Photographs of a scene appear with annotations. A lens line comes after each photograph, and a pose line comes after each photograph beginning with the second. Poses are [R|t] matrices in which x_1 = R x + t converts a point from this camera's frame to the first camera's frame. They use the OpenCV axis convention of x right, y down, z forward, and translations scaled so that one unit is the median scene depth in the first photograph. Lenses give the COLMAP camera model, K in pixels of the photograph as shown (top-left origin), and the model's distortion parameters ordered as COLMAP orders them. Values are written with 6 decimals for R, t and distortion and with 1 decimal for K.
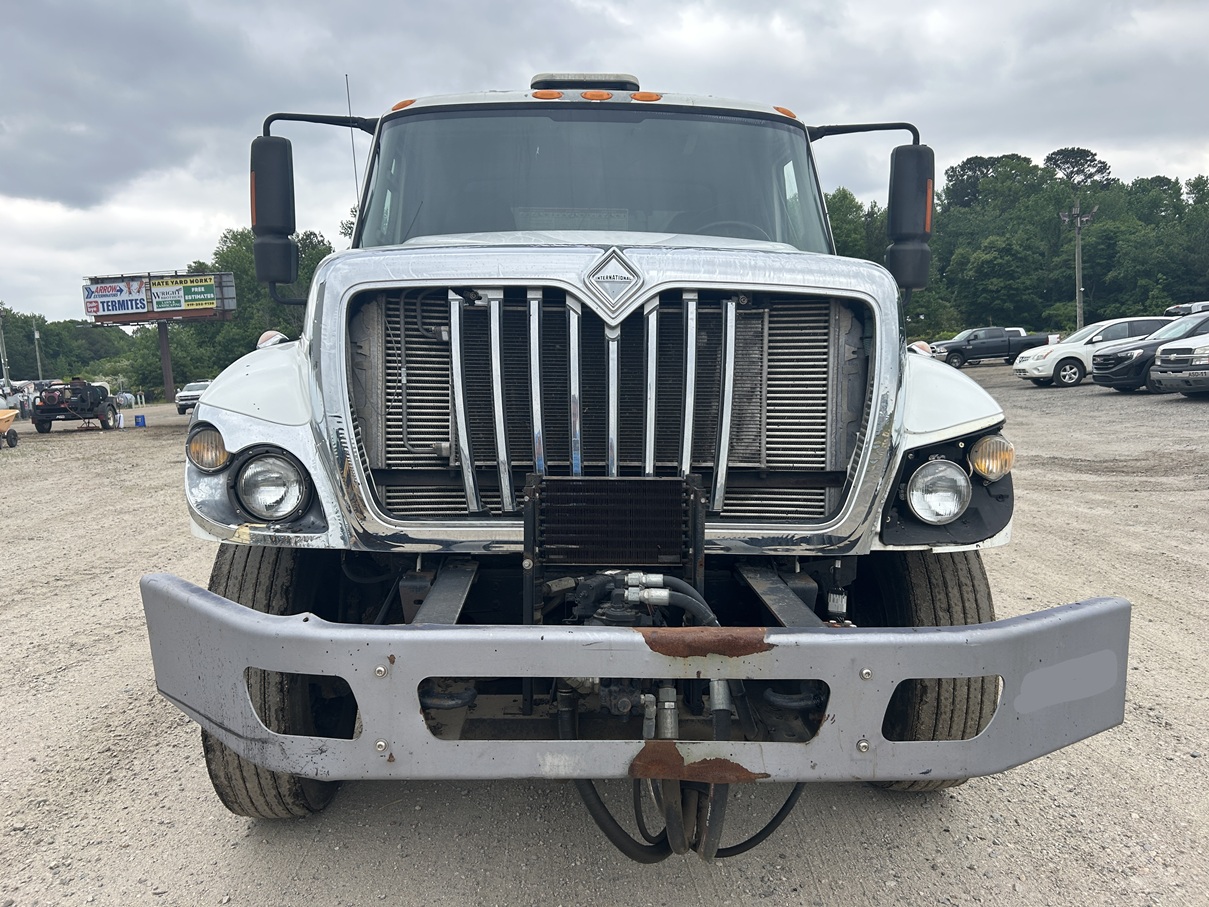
lens RADIAL K [[918.0, 0, 598.2], [0, 918.0, 471.5], [0, 0, 1]] dist [0.033430, -0.030177]
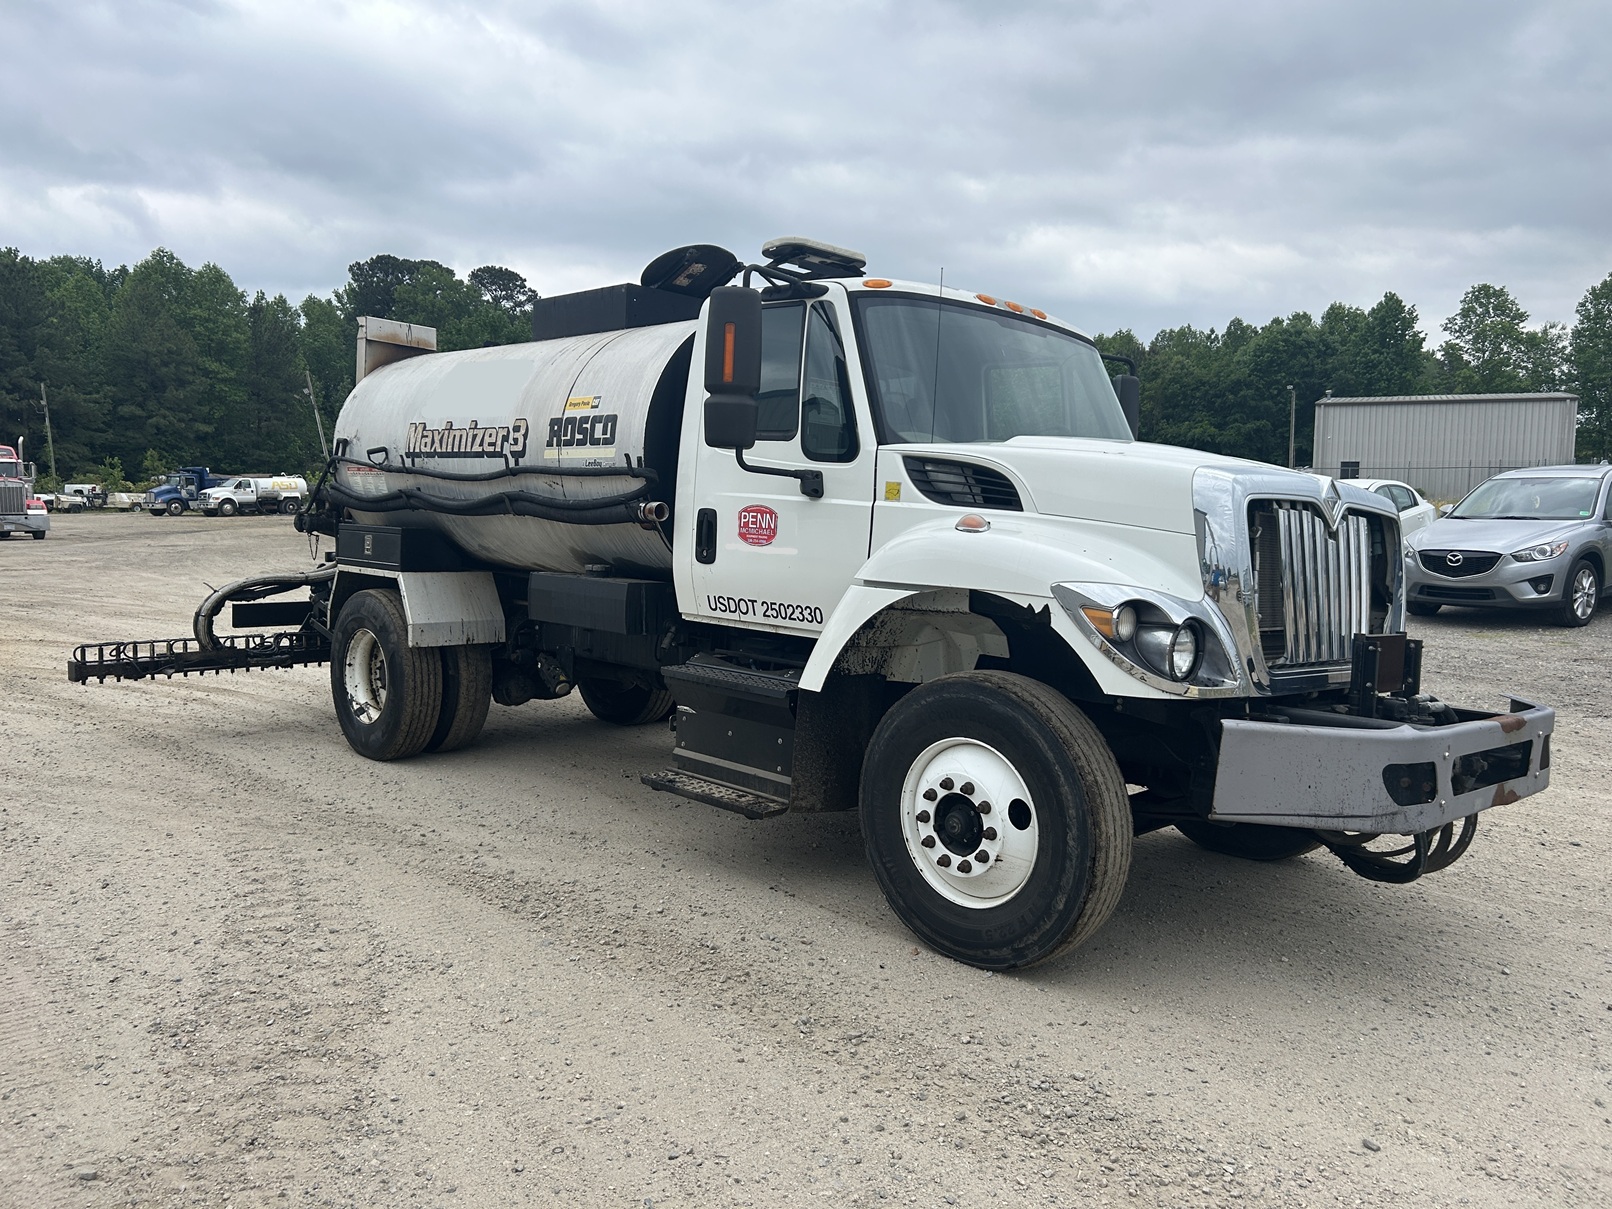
lens RADIAL K [[1224.0, 0, 797.7], [0, 1224.0, 628.5], [0, 0, 1]] dist [0.033430, -0.030177]
pose [[0.735985, -0.024993, 0.676536, -0.054104], [0.041516, 0.999104, -0.008254, -0.000667], [-0.675724, 0.034162, 0.736363, 0.004053]]
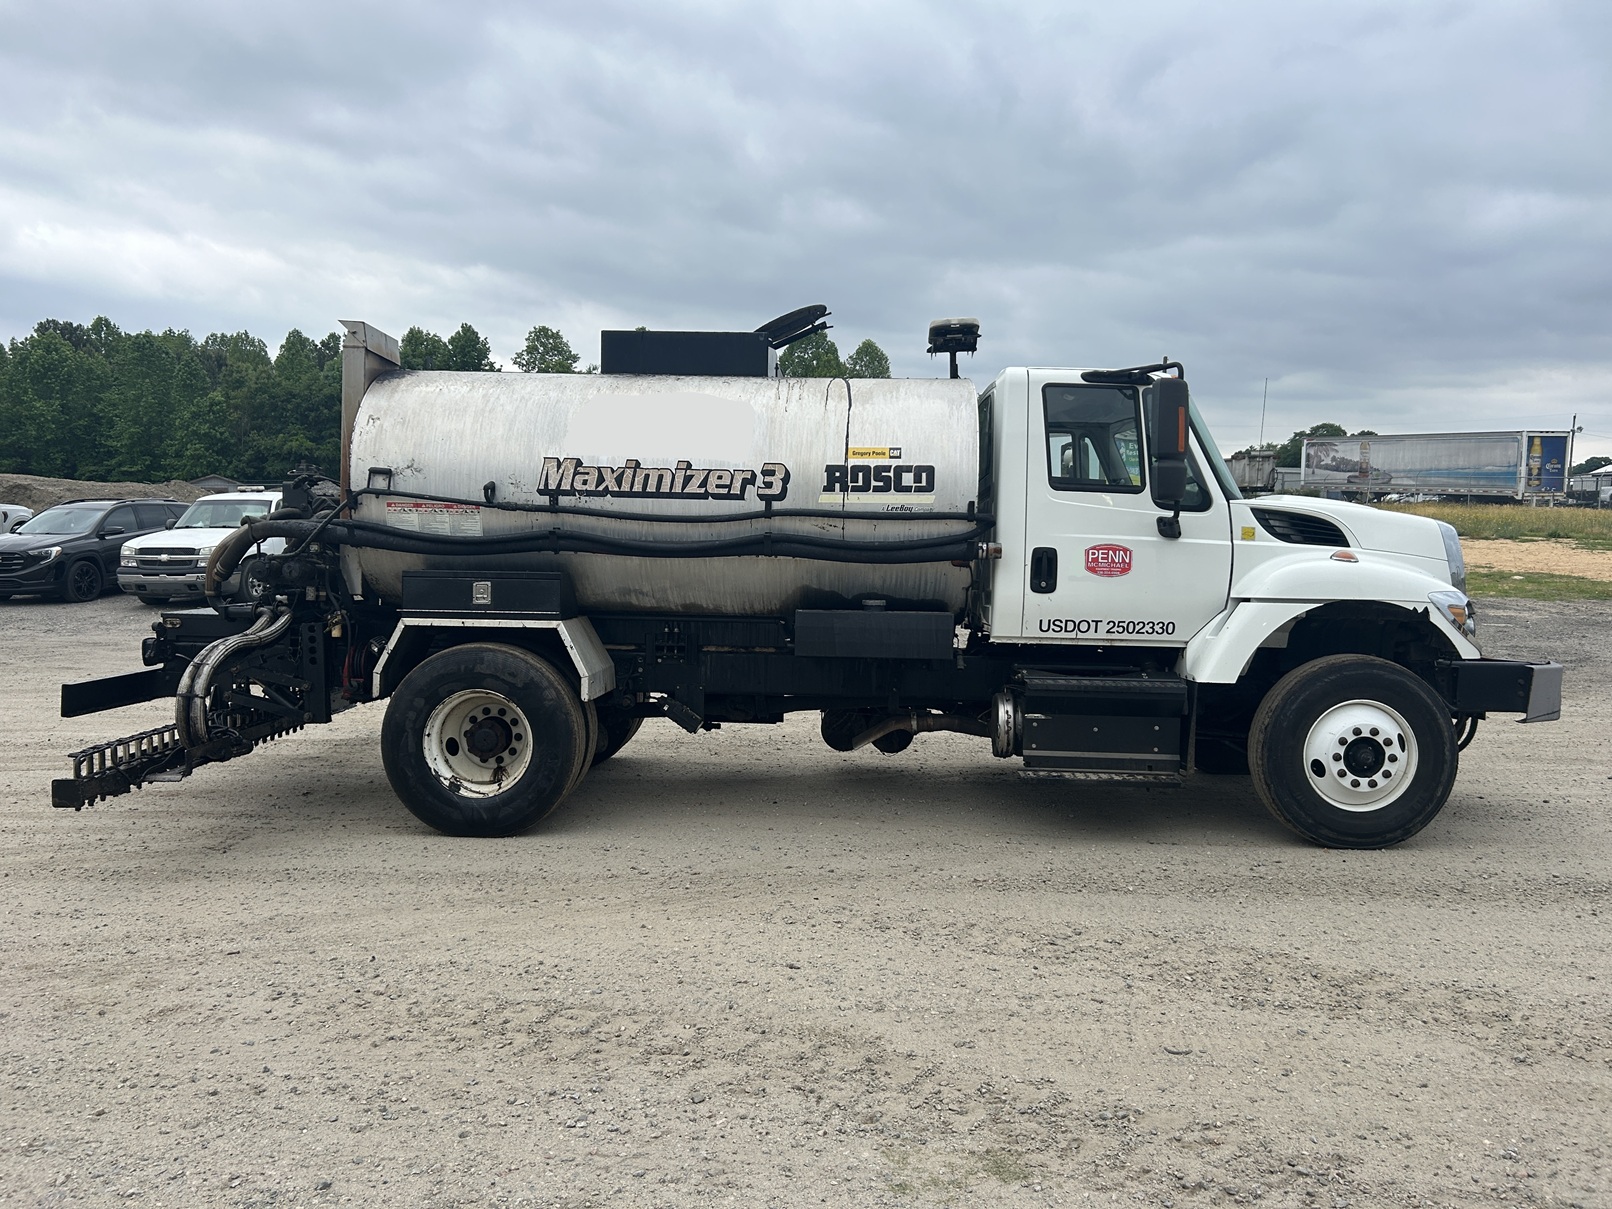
lens RADIAL K [[1226.3, 0, 807.9], [0, 1226.3, 652.3], [0, 0, 1]] dist [0.075990, -0.007343]
pose [[0.067101, -0.065453, 0.995597, -0.095252], [0.109168, 0.992337, 0.057881, -0.007627], [-0.991756, 0.104804, 0.073732, 0.067335]]
